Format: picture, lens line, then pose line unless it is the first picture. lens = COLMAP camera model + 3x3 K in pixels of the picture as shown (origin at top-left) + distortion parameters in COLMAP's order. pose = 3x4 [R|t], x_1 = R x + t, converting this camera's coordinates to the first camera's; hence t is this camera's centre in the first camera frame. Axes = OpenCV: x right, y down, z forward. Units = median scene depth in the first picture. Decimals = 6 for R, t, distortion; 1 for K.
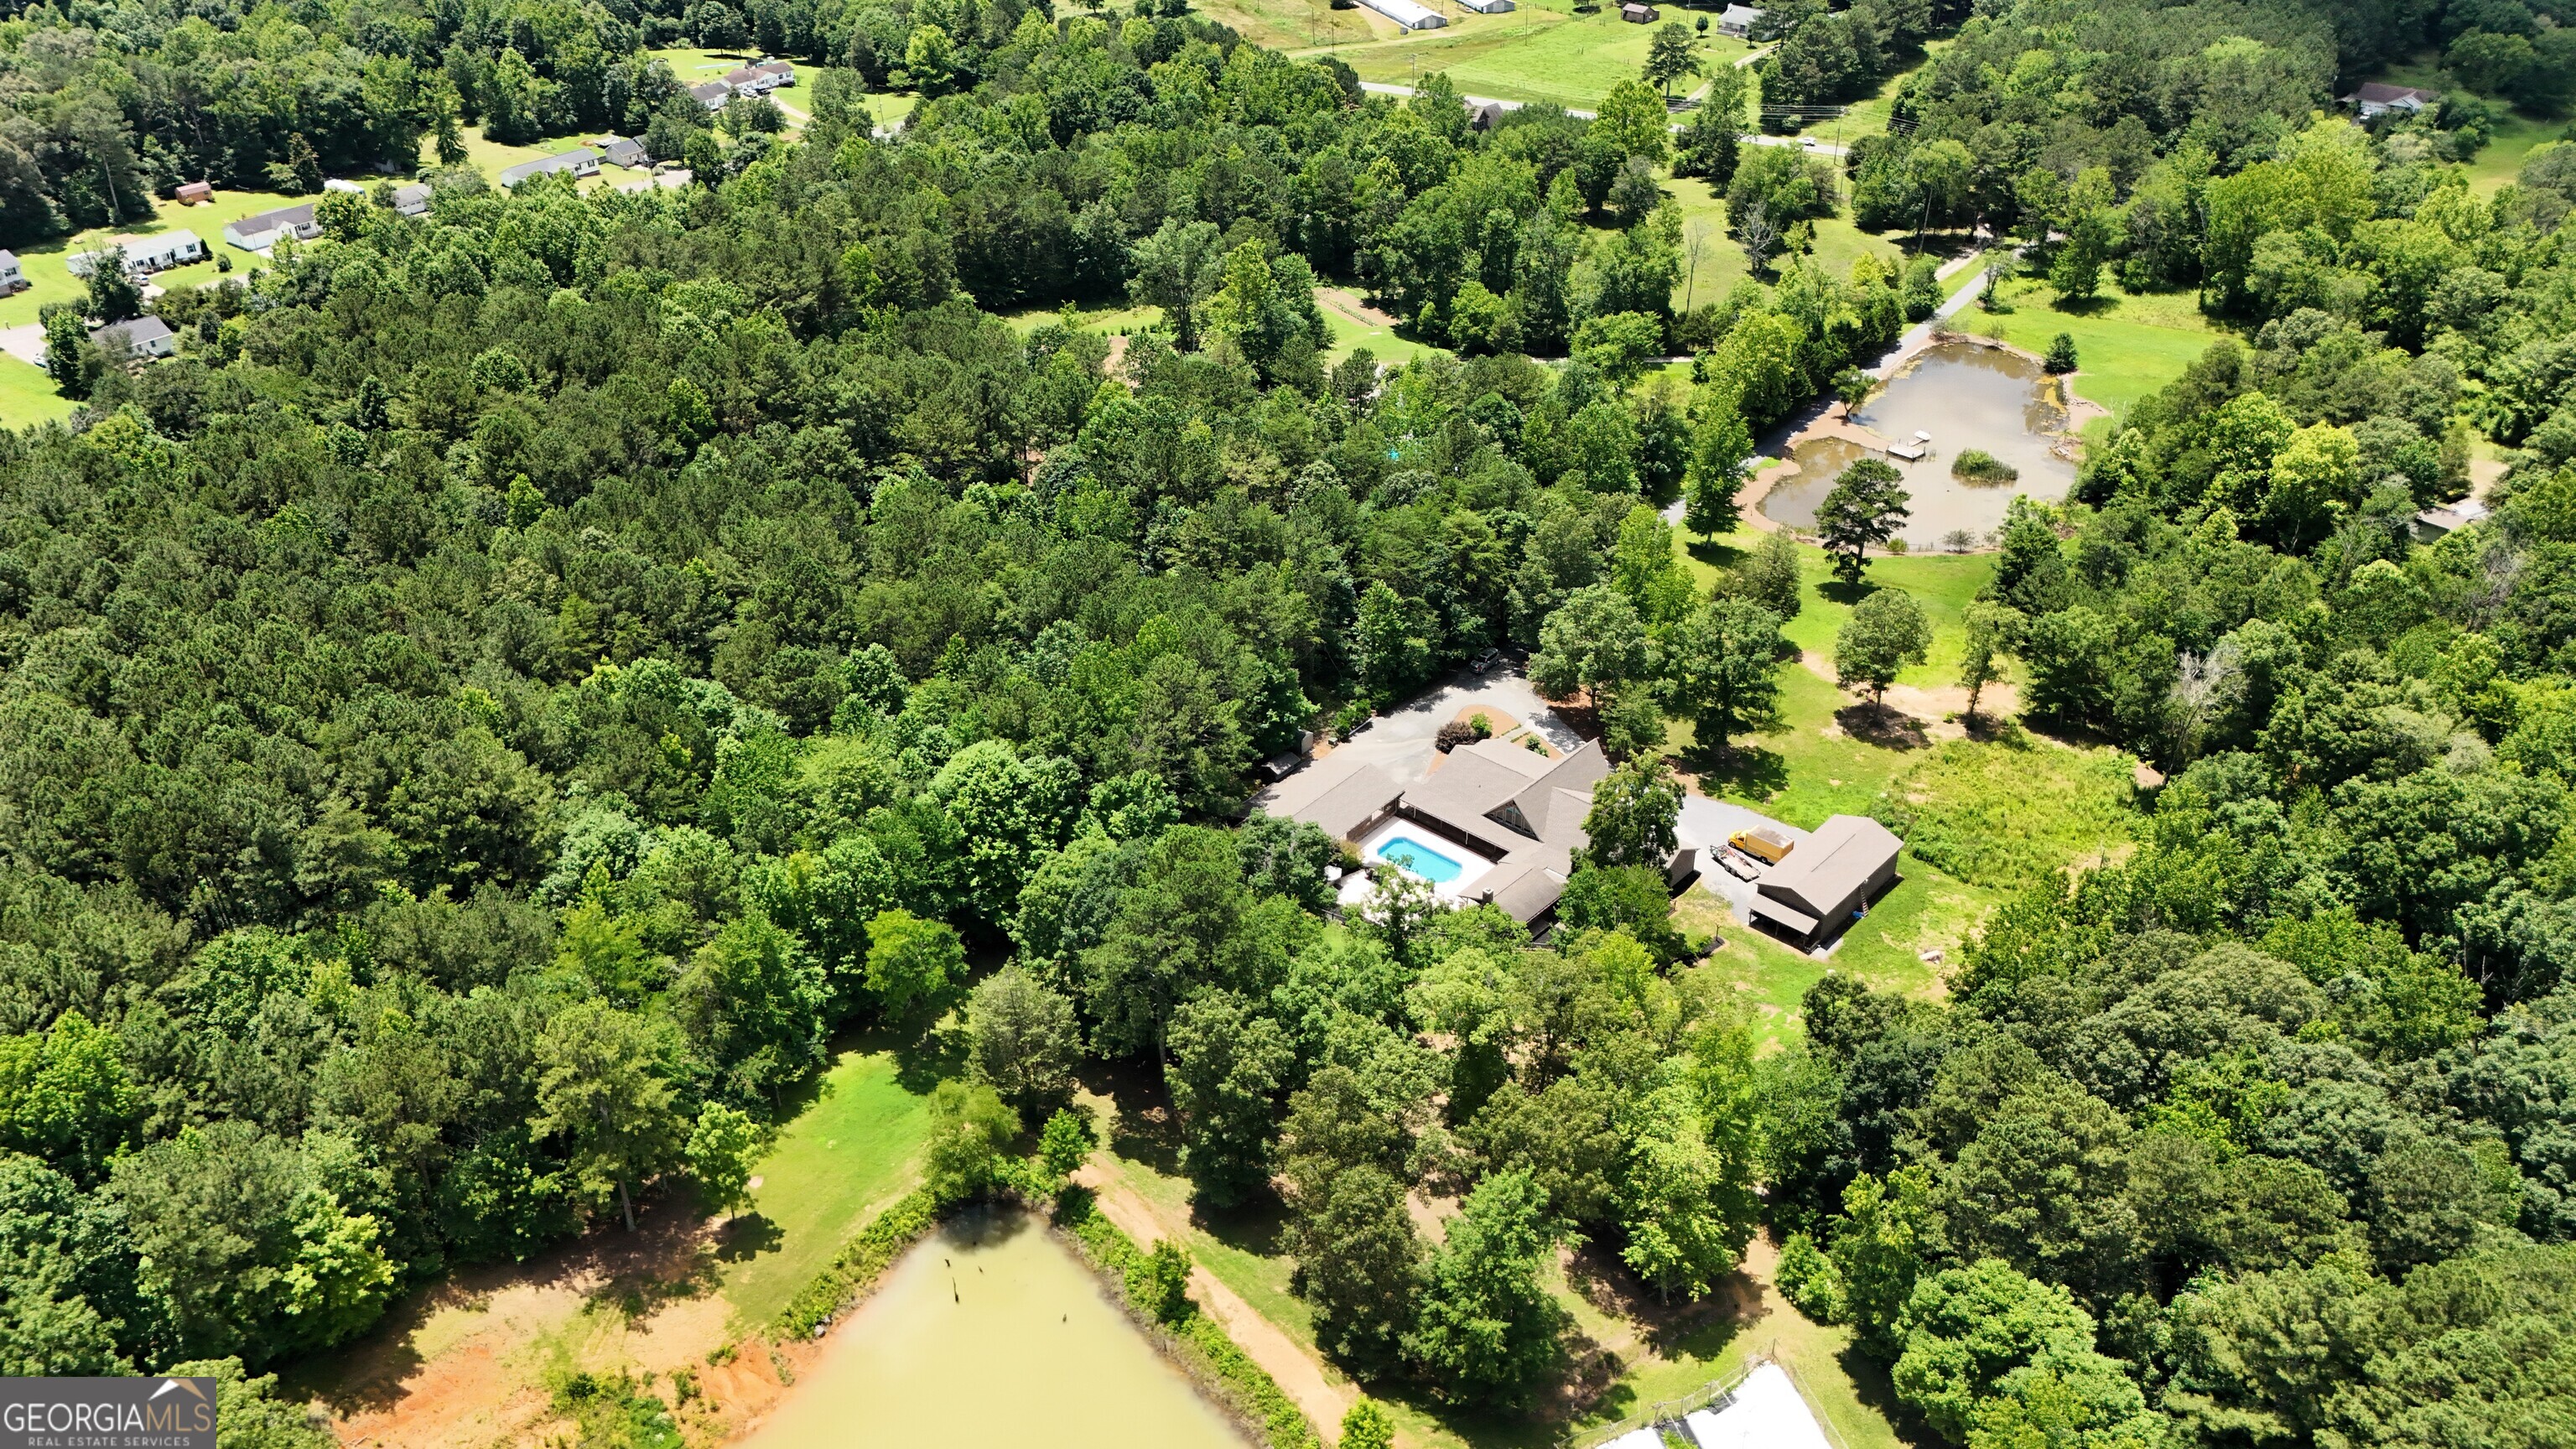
lens RADIAL K [[1909.3, 0, 1293.6], [0, 1909.3, 726.3], [0, 0, 1]] dist [0.067865, -0.058167]
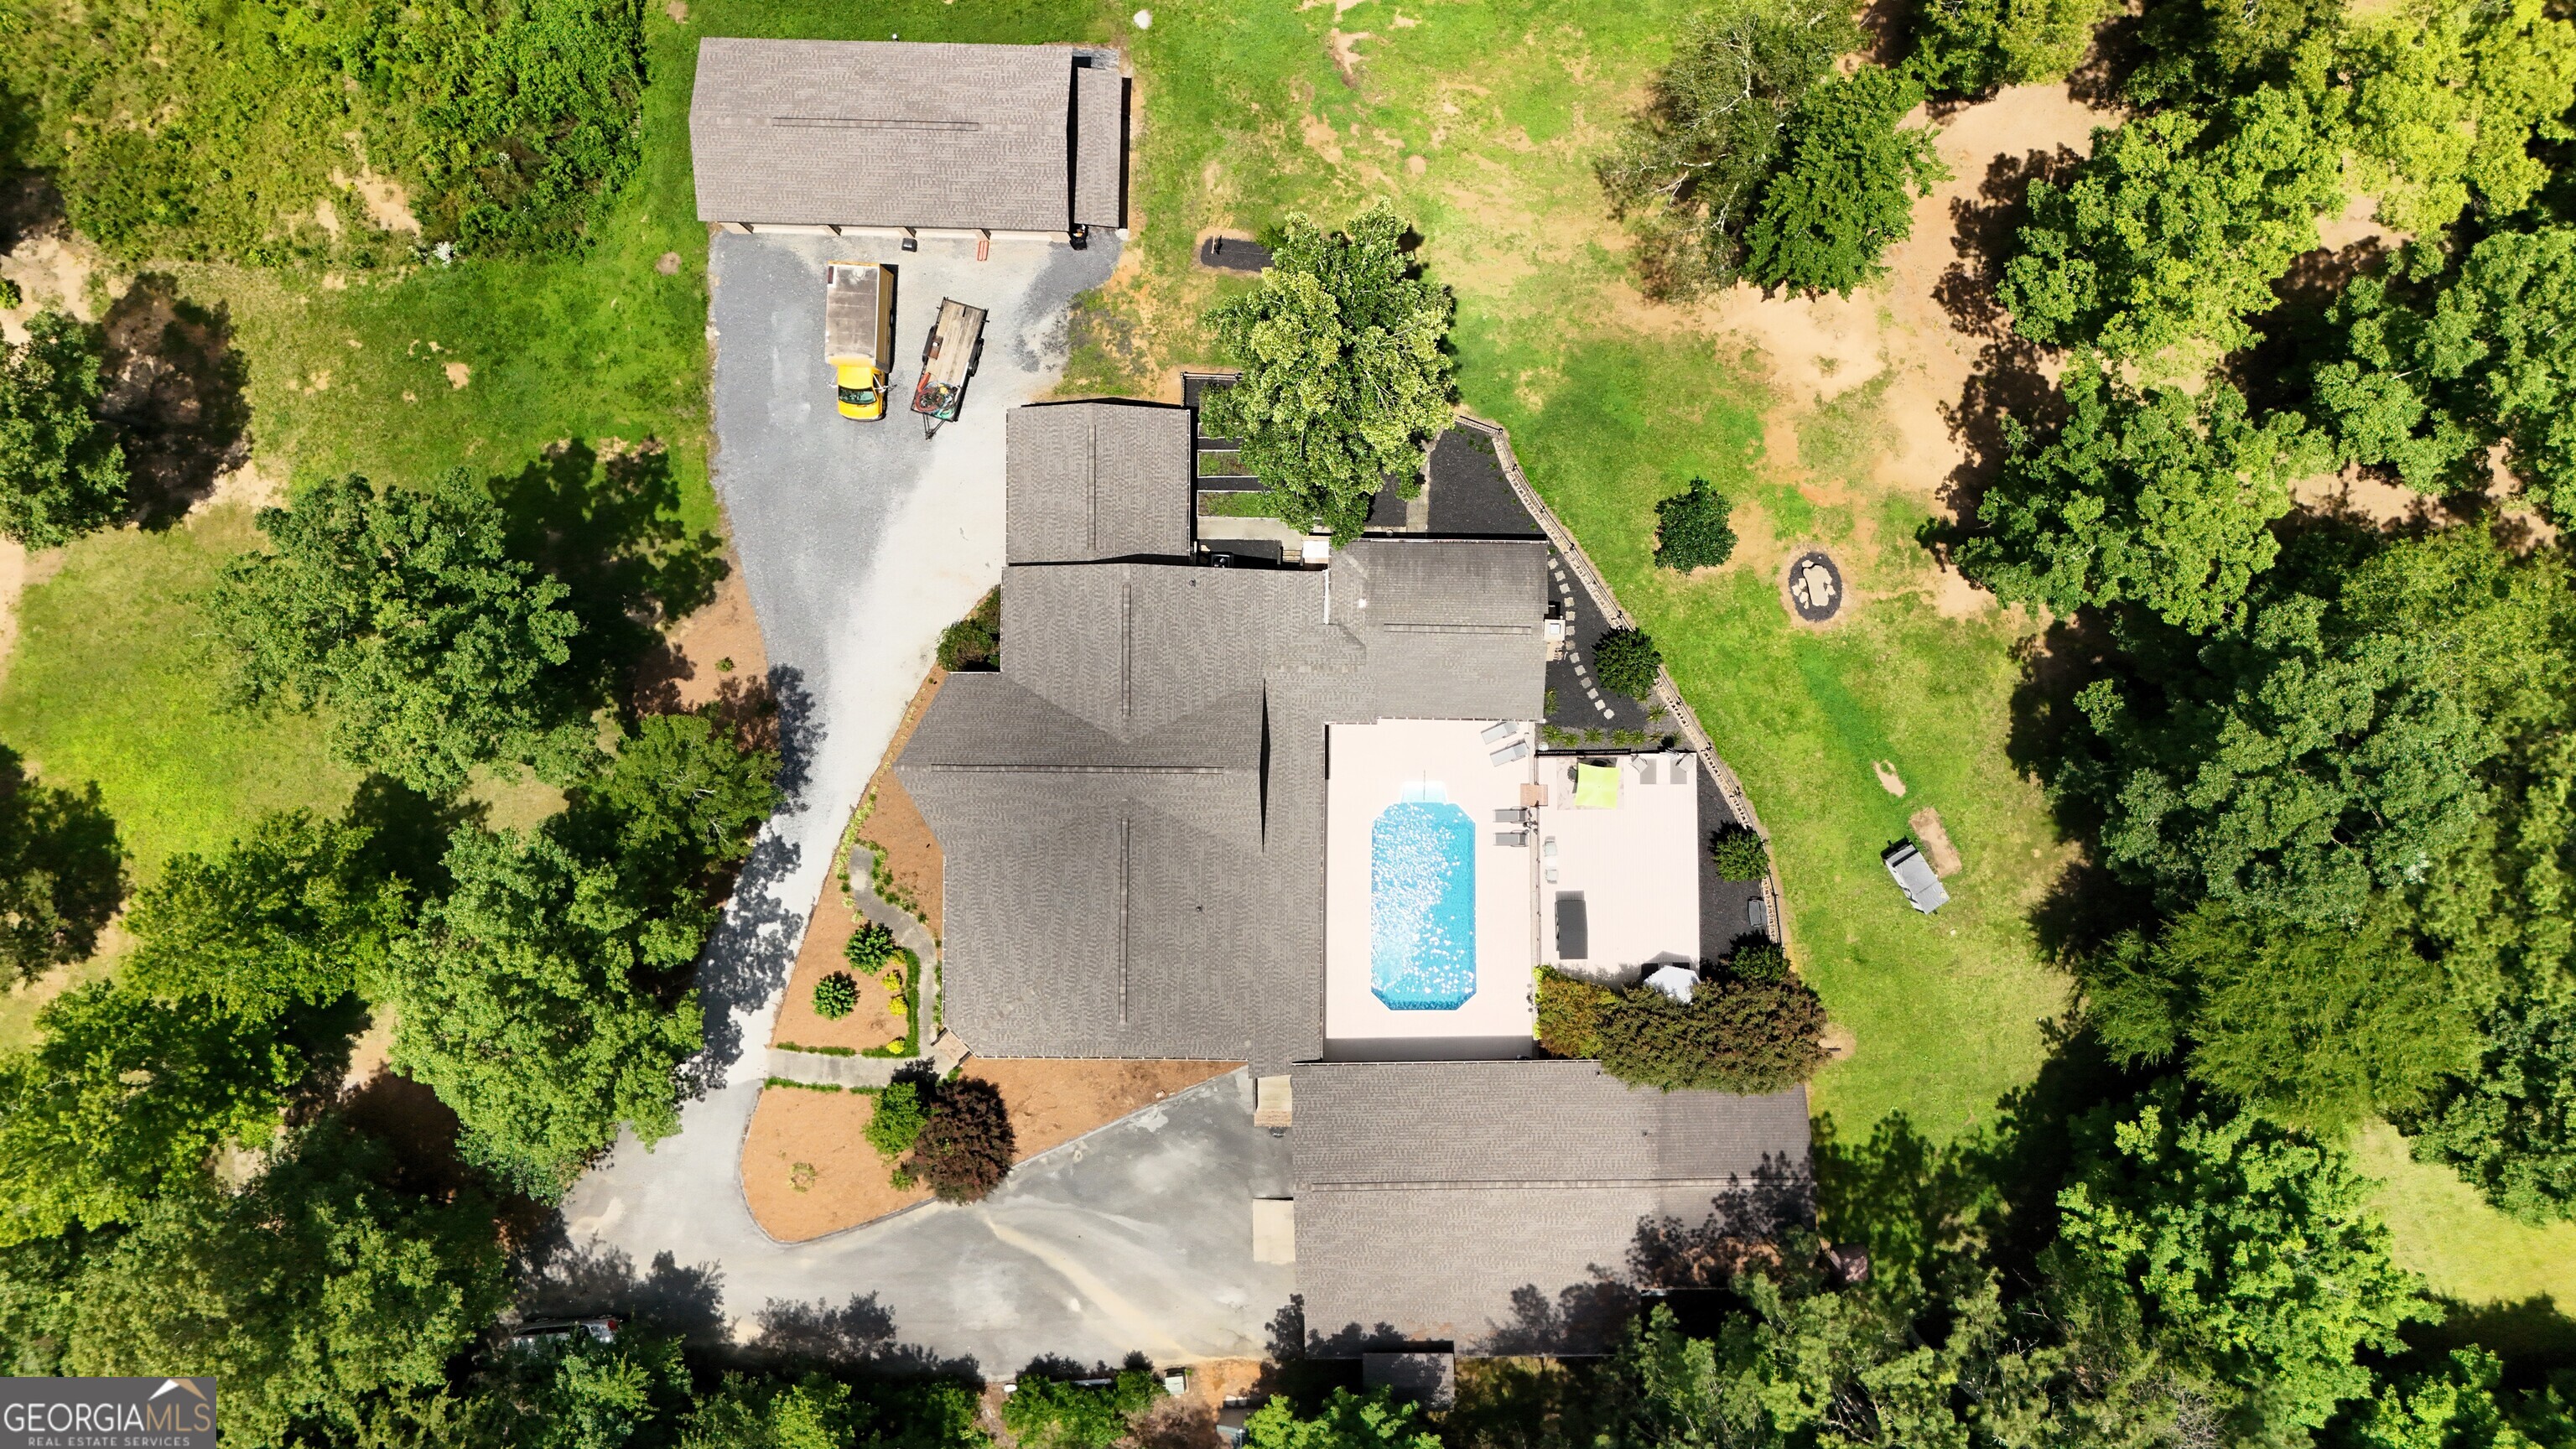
lens RADIAL K [[1909.3, 0, 1286.4], [0, 1909.3, 722.9], [0, 0, 1]] dist [0.067865, -0.058167]
pose [[-0.652806, -0.757362, 0.015750, 0.068616], [0.424583, -0.348592, 0.835591, -0.178526], [-0.627354, 0.552166, 0.549126, 0.467318]]
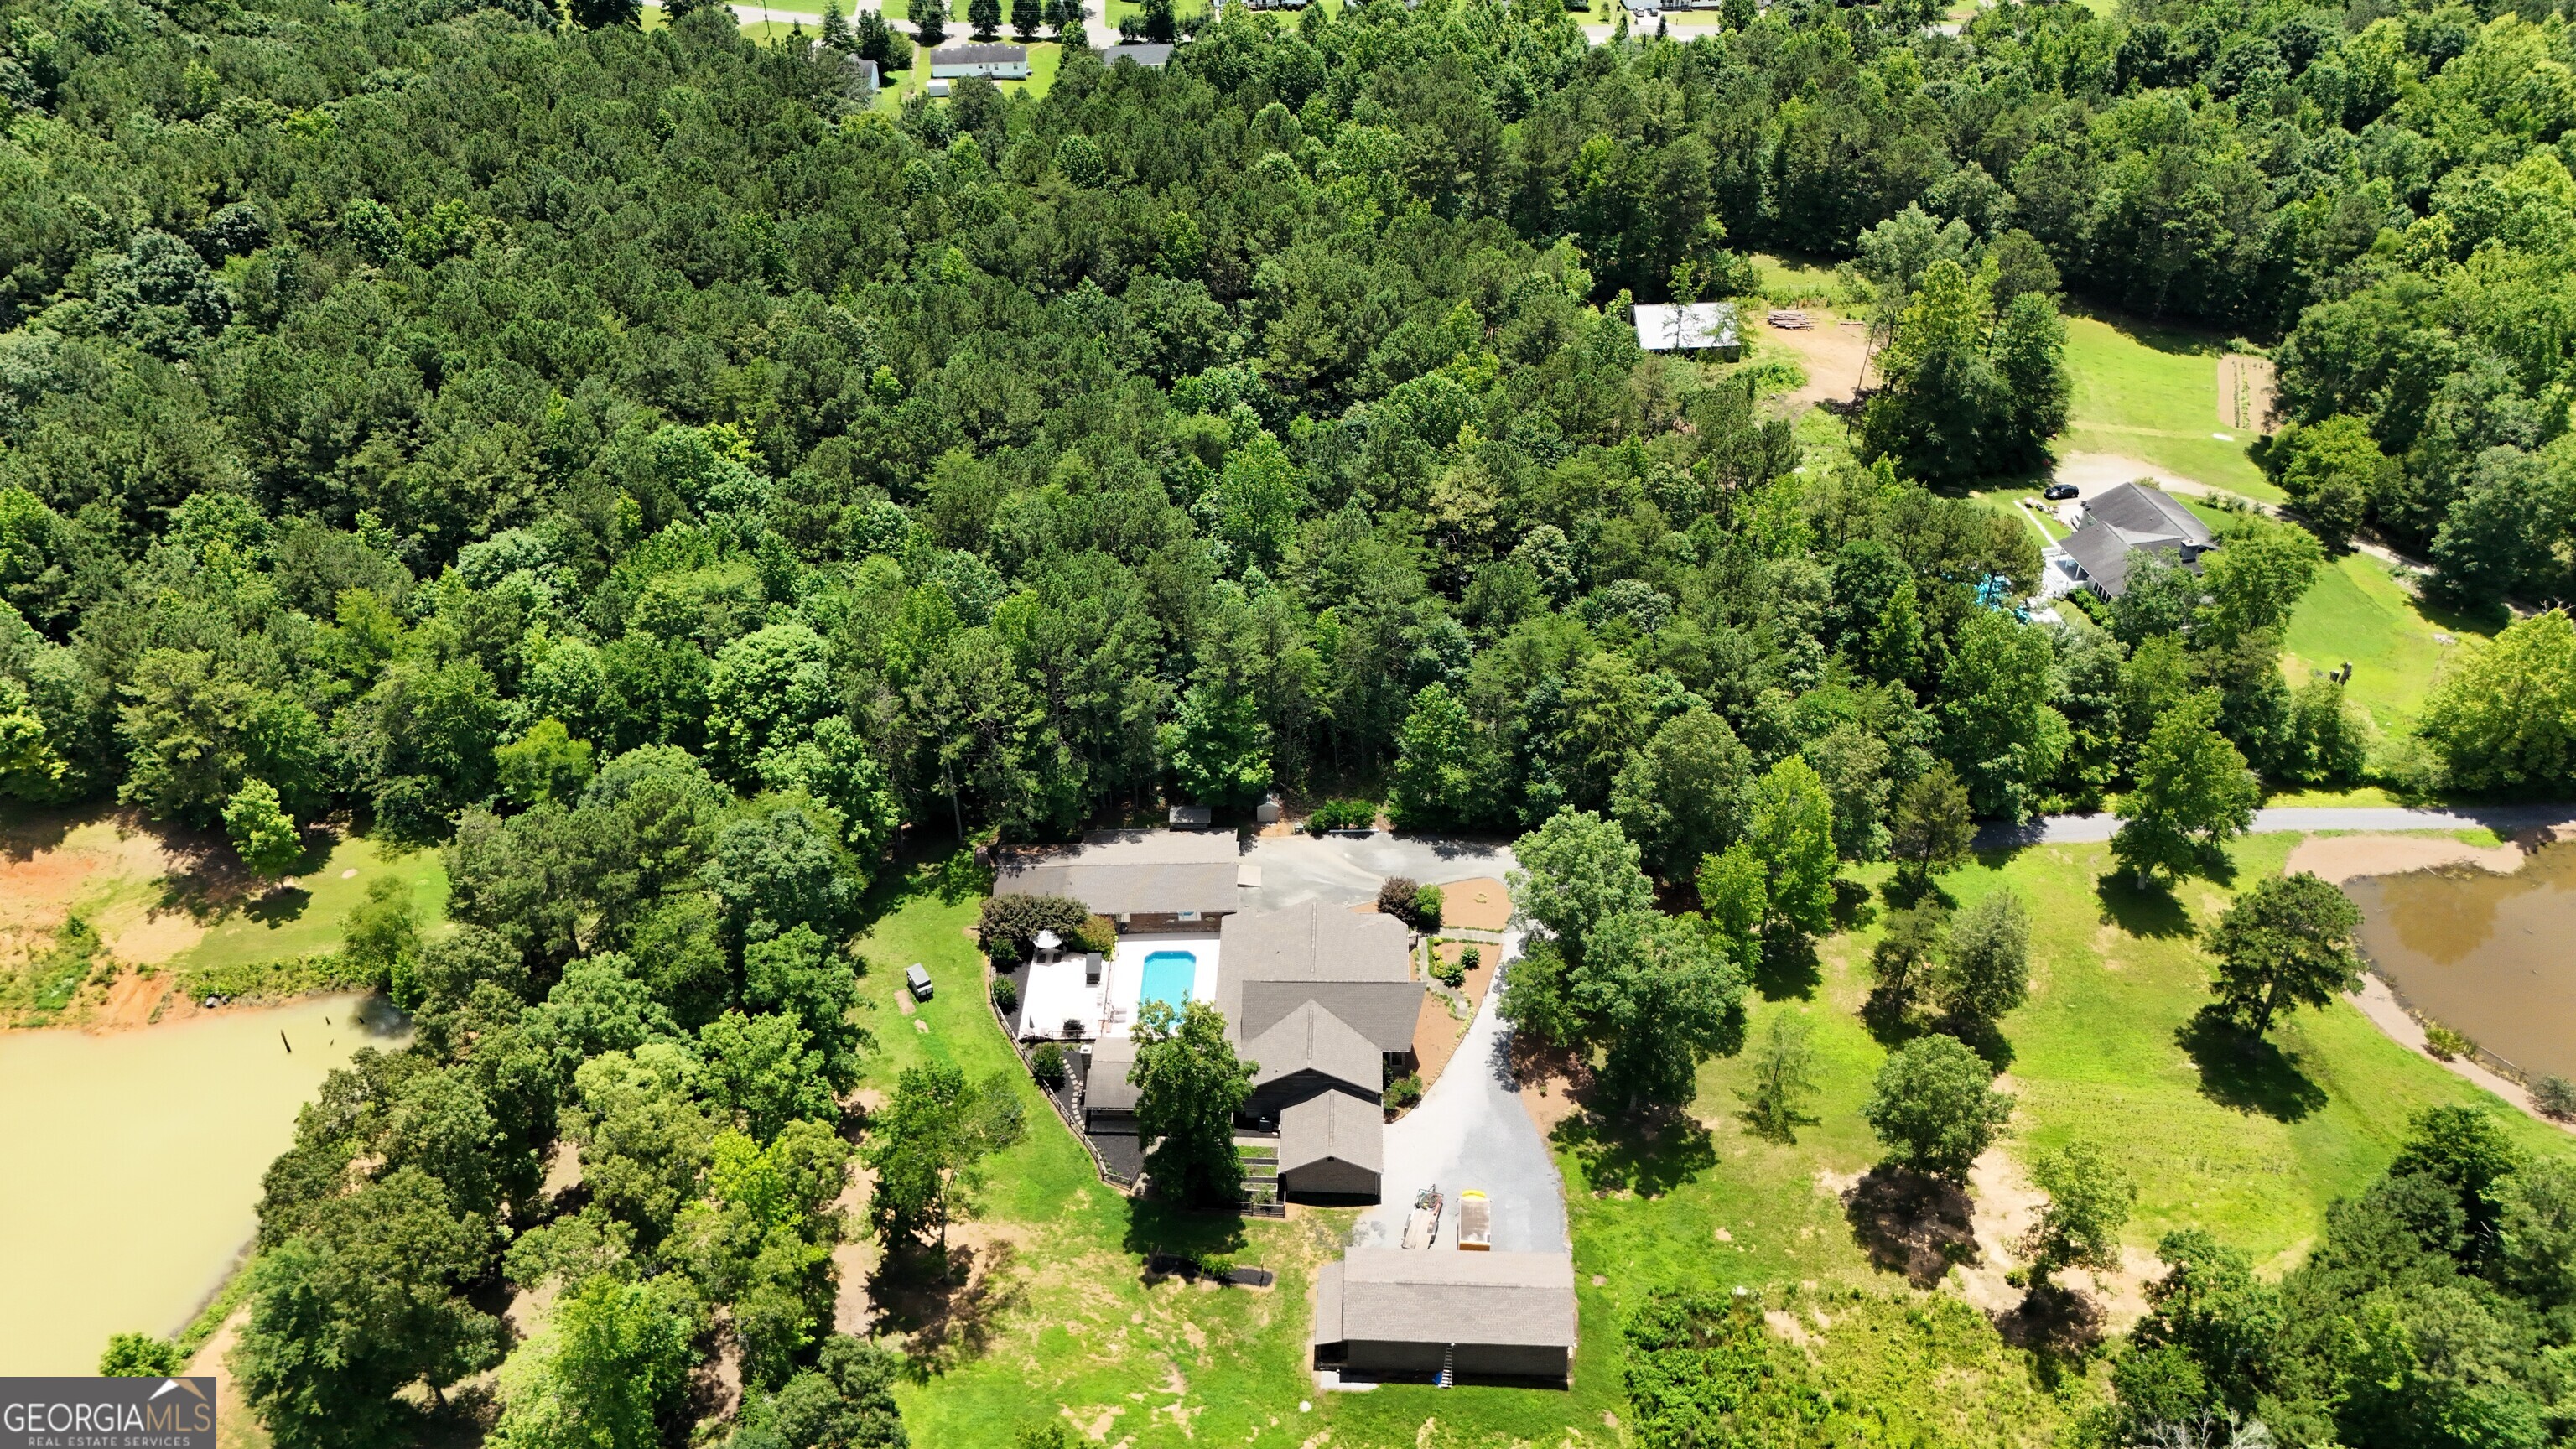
lens RADIAL K [[1909.3, 0, 1295.8], [0, 1909.3, 706.8], [0, 0, 1]] dist [0.067865, -0.058167]
pose [[0.636304, 0.445874, -0.629534, 0.355006], [-0.392774, 0.889609, 0.233077, -0.158674], [0.663962, 0.098956, 0.741189, 0.247449]]
